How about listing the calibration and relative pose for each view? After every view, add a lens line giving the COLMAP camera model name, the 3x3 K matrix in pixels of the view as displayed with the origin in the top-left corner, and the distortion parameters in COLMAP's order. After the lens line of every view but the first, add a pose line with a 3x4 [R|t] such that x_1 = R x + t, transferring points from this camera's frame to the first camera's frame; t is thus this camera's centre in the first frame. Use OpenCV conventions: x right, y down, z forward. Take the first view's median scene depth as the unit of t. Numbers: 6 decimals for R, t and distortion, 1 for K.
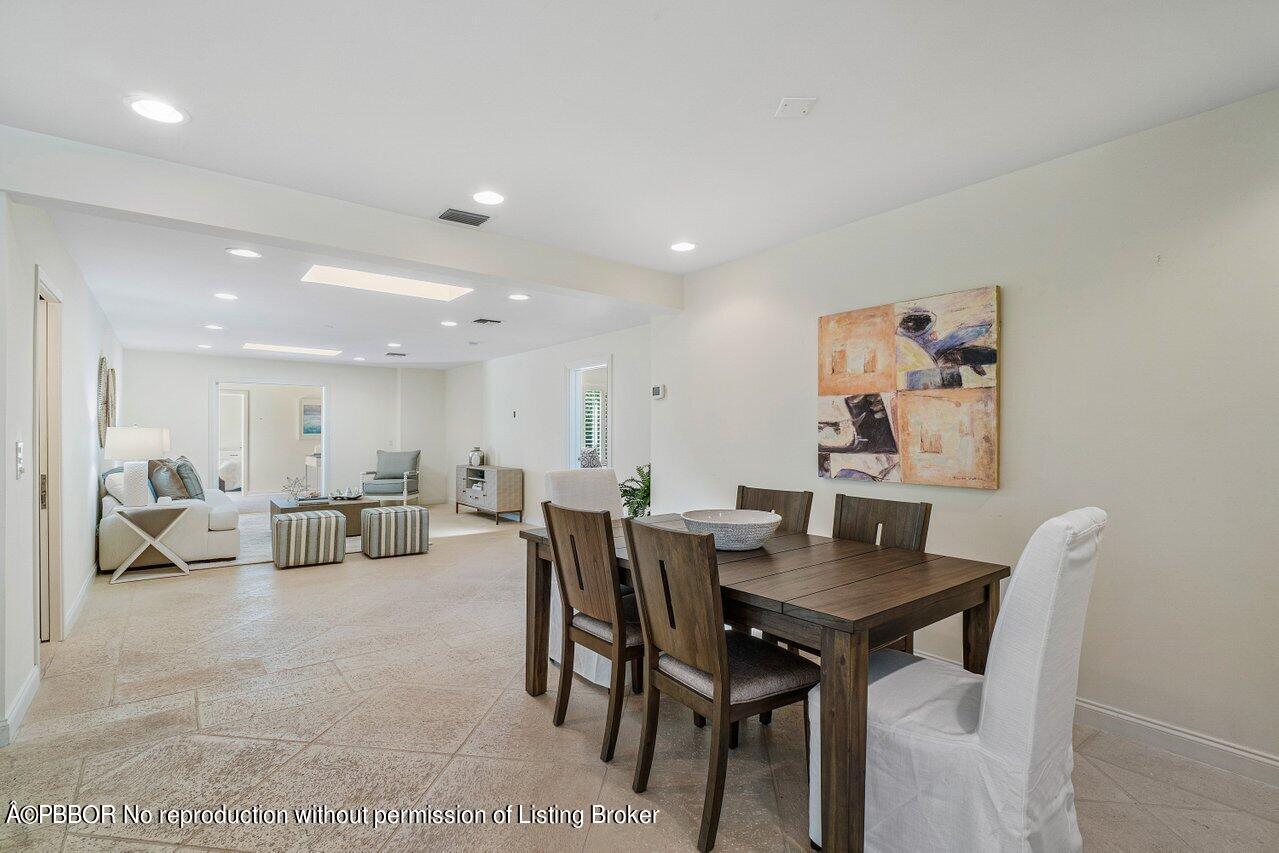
lens RADIAL K [[581.7, 0, 636.0], [0, 581.7, 435.7], [0, 0, 1]] dist [-0.000722, 0.000012]
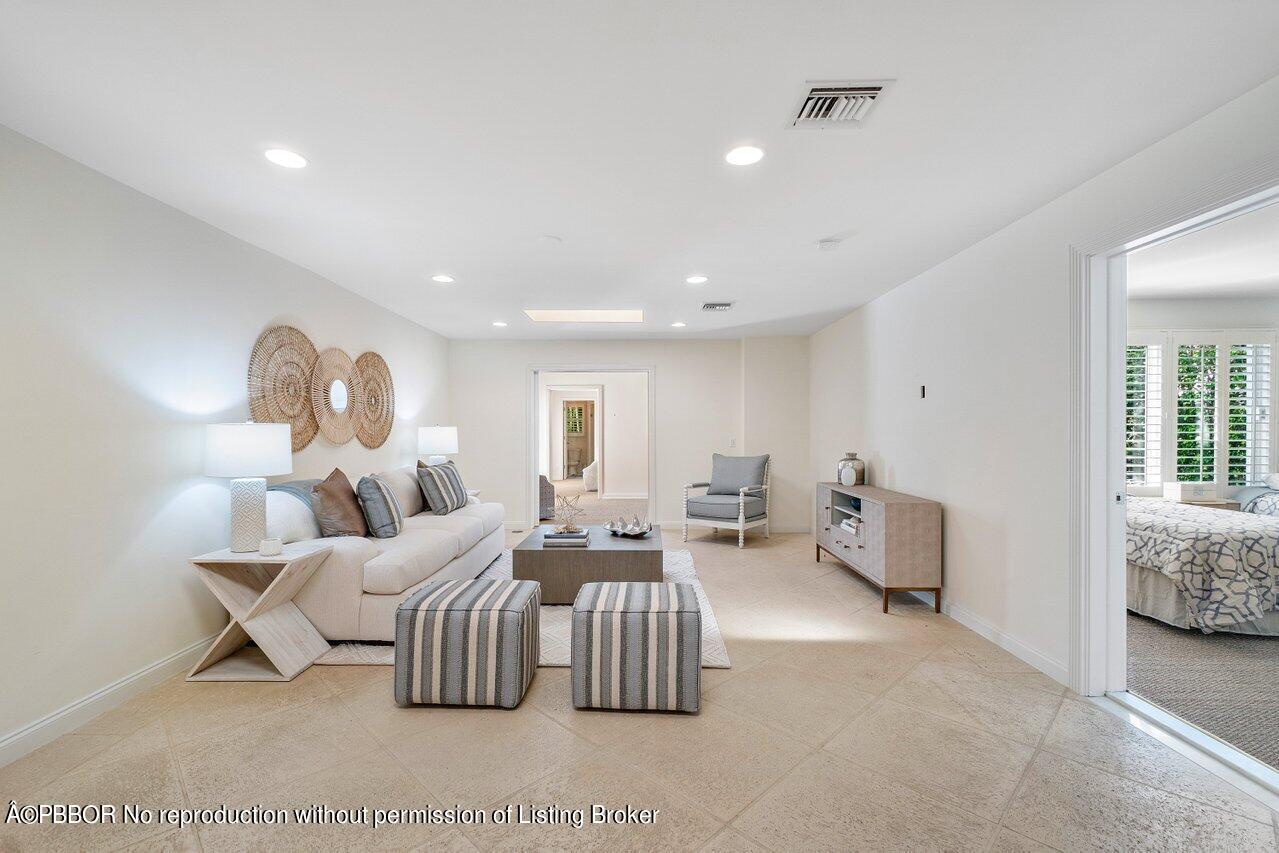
lens RADIAL K [[544.3, 0, 634.1], [0, 544.3, 434.9], [0, 0, 1]] dist [-0.000895, -0.000056]
pose [[0.770513, 0.000803, -0.637424, -0.103146], [0.002385, 0.999989, 0.004142, -0.001260], [0.637420, -0.004712, 0.770502, 0.482987]]
